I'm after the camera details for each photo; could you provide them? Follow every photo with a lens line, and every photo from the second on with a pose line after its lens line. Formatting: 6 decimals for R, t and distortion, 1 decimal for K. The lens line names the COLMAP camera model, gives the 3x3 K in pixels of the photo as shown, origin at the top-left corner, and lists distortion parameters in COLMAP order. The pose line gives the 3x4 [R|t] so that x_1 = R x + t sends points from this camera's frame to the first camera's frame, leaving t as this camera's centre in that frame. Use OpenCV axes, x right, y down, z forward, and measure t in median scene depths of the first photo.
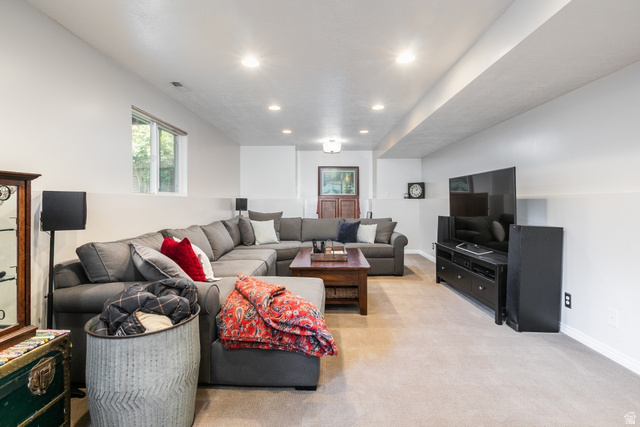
lens RADIAL K [[303.9, 0, 320.6], [0, 303.9, 201.7], [0, 0, 1]] dist [-0.001966, -0.001156]
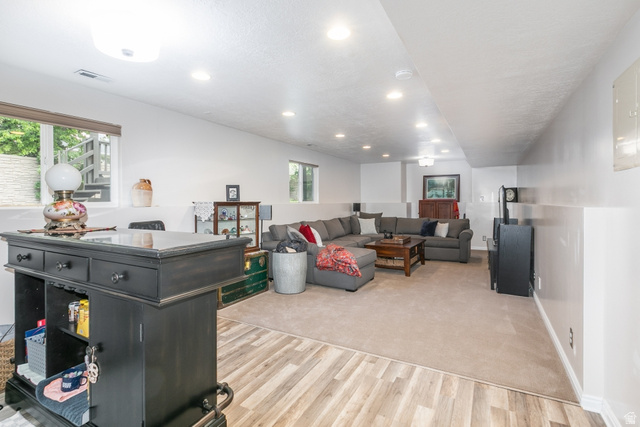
lens RADIAL K [[303.9, 0, 320.6], [0, 303.9, 201.7], [0, 0, 1]] dist [-0.001966, -0.001156]
pose [[0.883026, -0.003884, -0.469308, 0.370915], [0.005011, 0.999987, 0.001152, -0.028114], [0.469298, -0.003369, 0.883034, -0.499830]]
